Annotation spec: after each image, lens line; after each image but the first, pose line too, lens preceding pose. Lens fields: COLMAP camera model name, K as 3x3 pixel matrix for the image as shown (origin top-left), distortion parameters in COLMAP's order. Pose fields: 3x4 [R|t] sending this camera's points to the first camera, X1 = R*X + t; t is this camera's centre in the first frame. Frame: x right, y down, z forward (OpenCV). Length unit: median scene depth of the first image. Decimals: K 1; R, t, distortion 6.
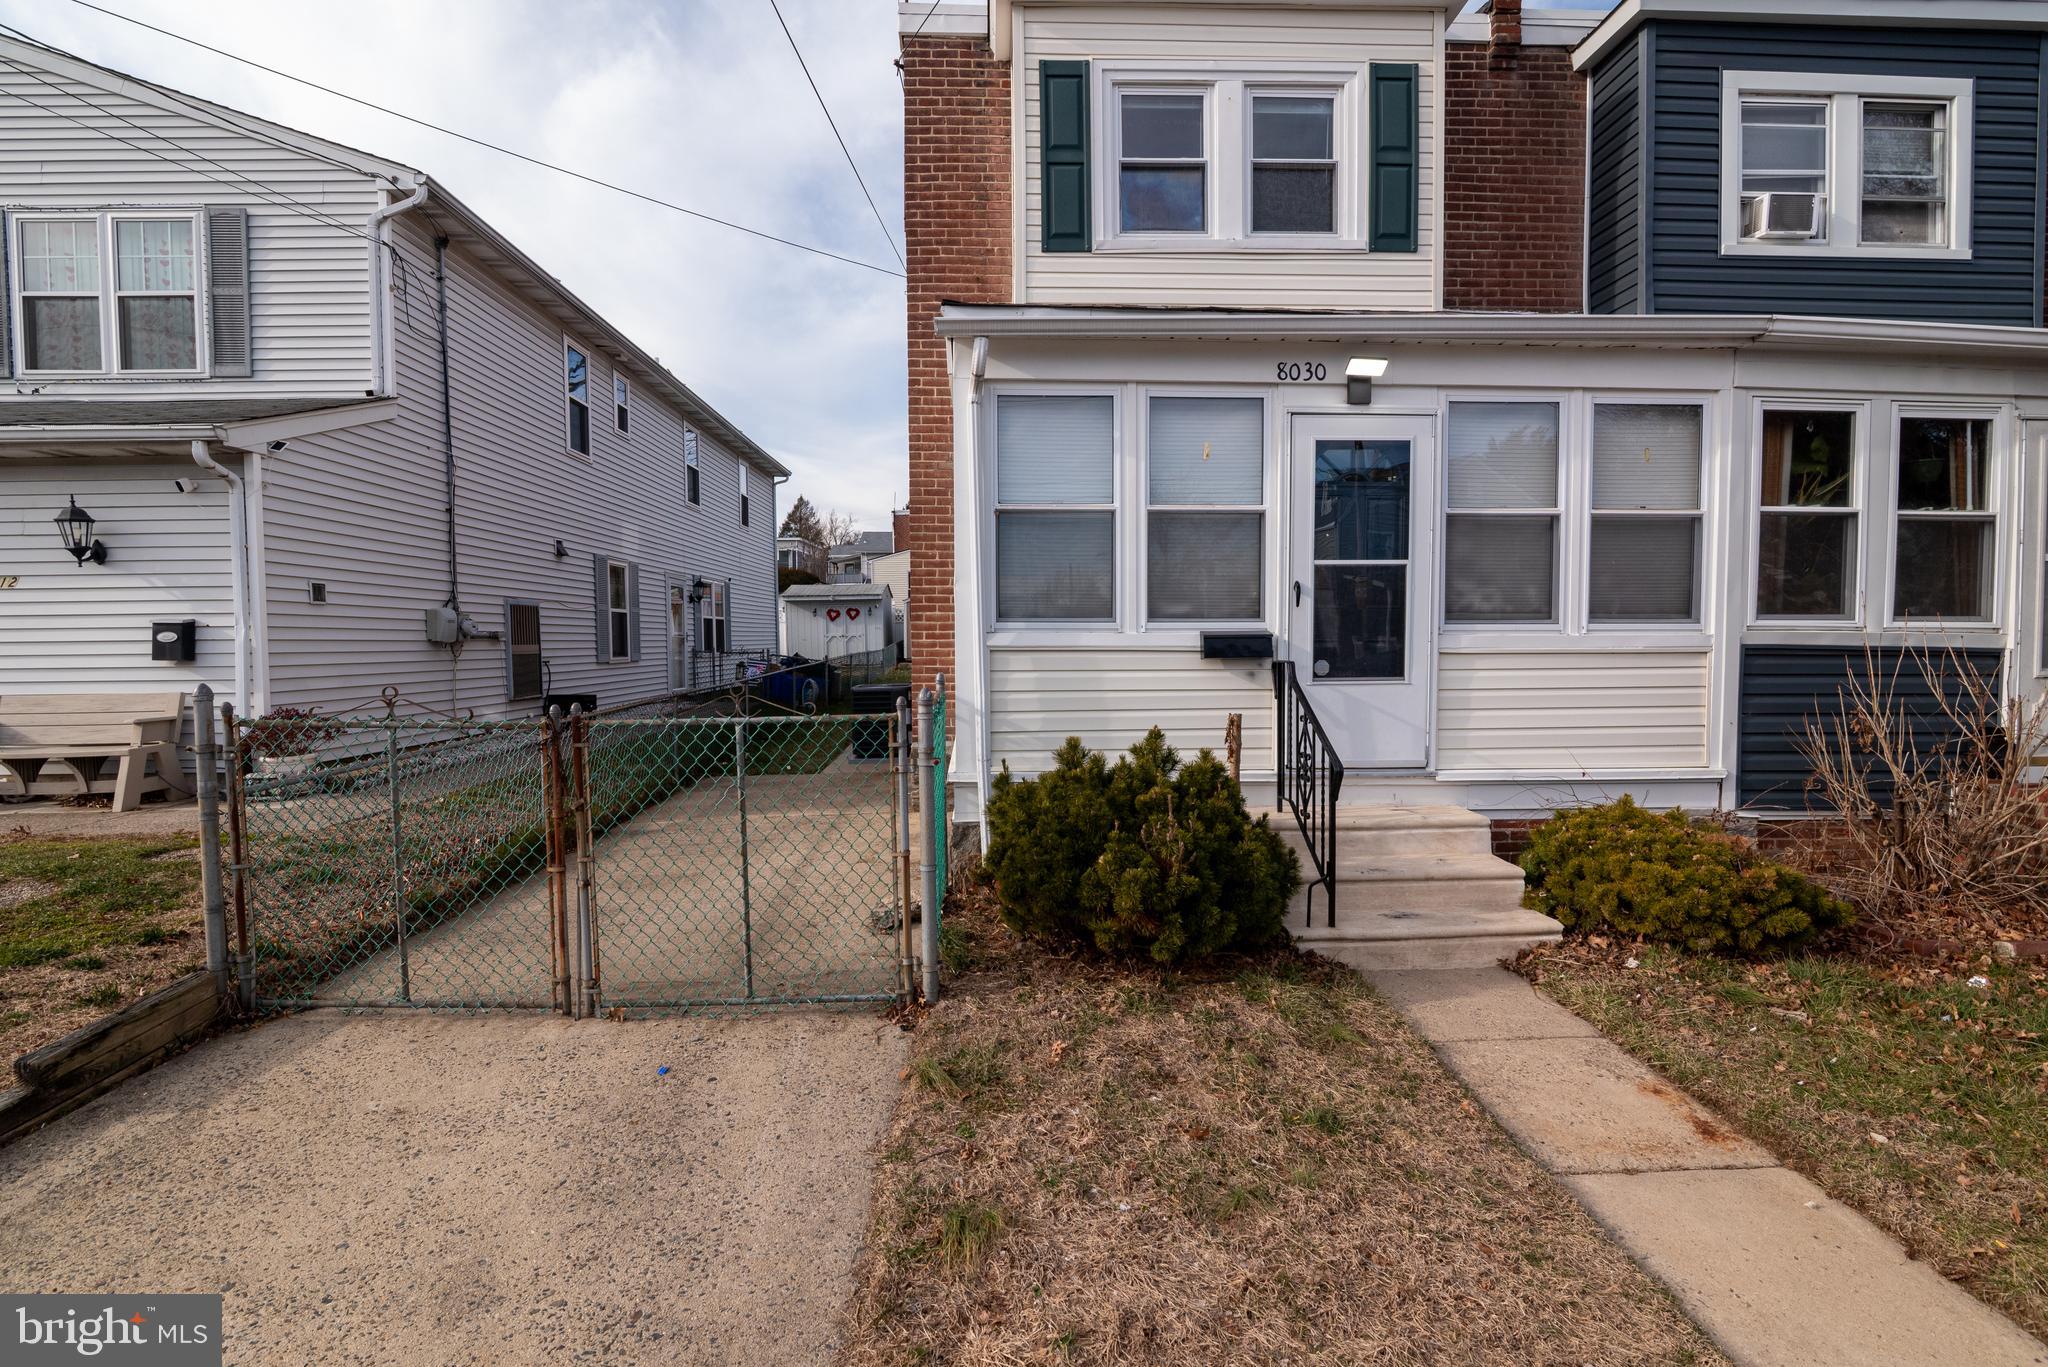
lens RADIAL K [[949.2, 0, 1015.7], [0, 949.2, 685.9], [0, 0, 1]] dist [-0.019663, 0.001857]
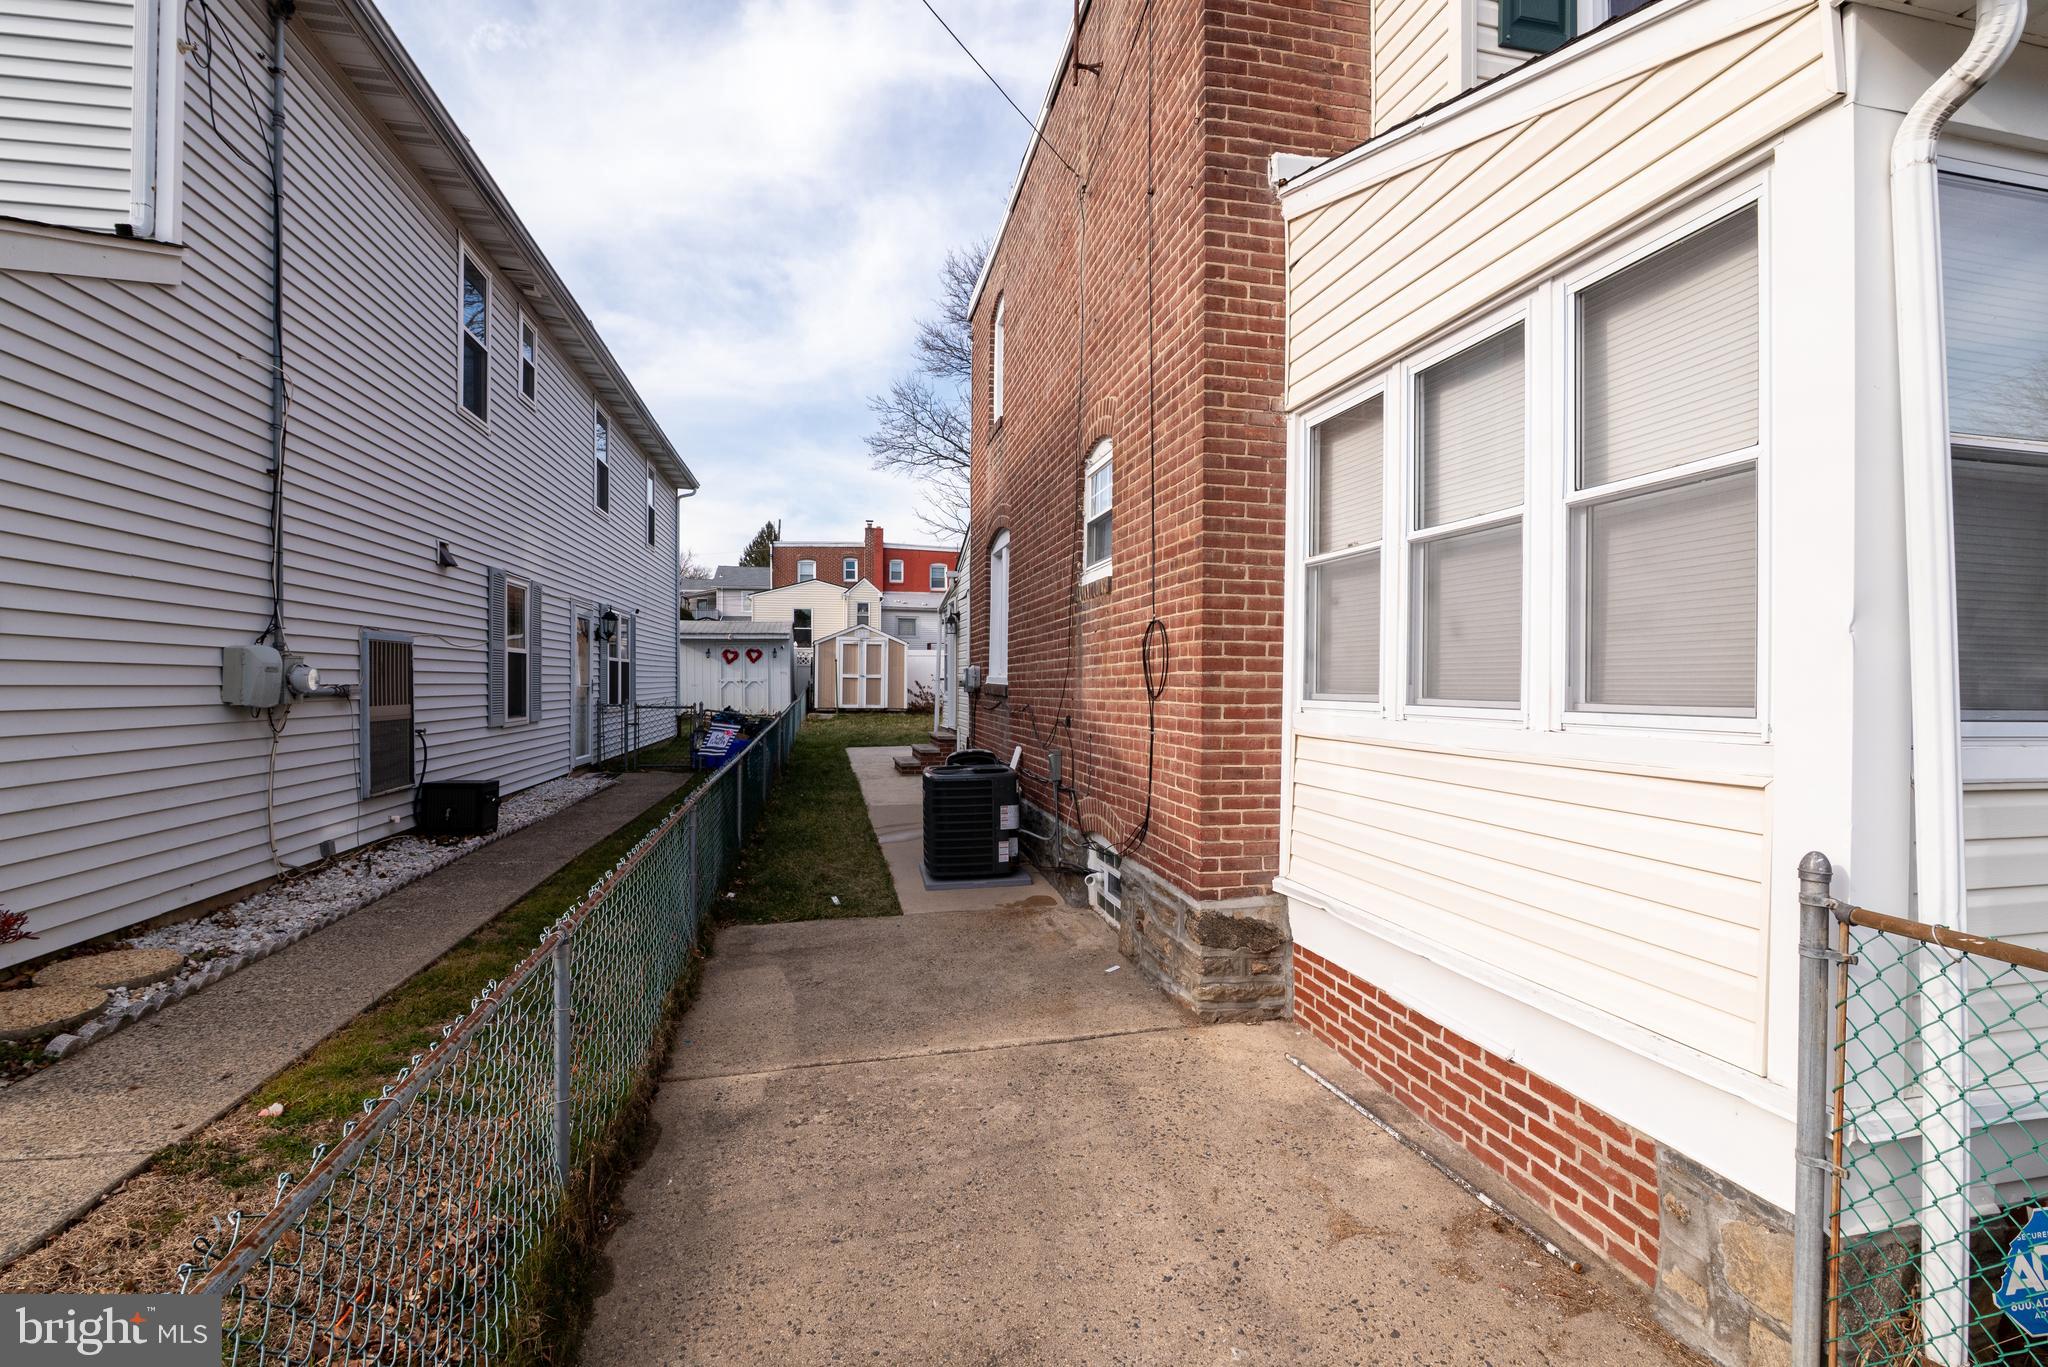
lens RADIAL K [[949.2, 0, 1022.2], [0, 949.2, 681.6], [0, 0, 1]] dist [-0.019663, 0.001857]
pose [[0.984658, 0.010391, 0.174186, -0.446601], [-0.001909, 0.998807, -0.048792, -0.061045], [-0.174485, 0.047711, 0.983503, 0.654438]]
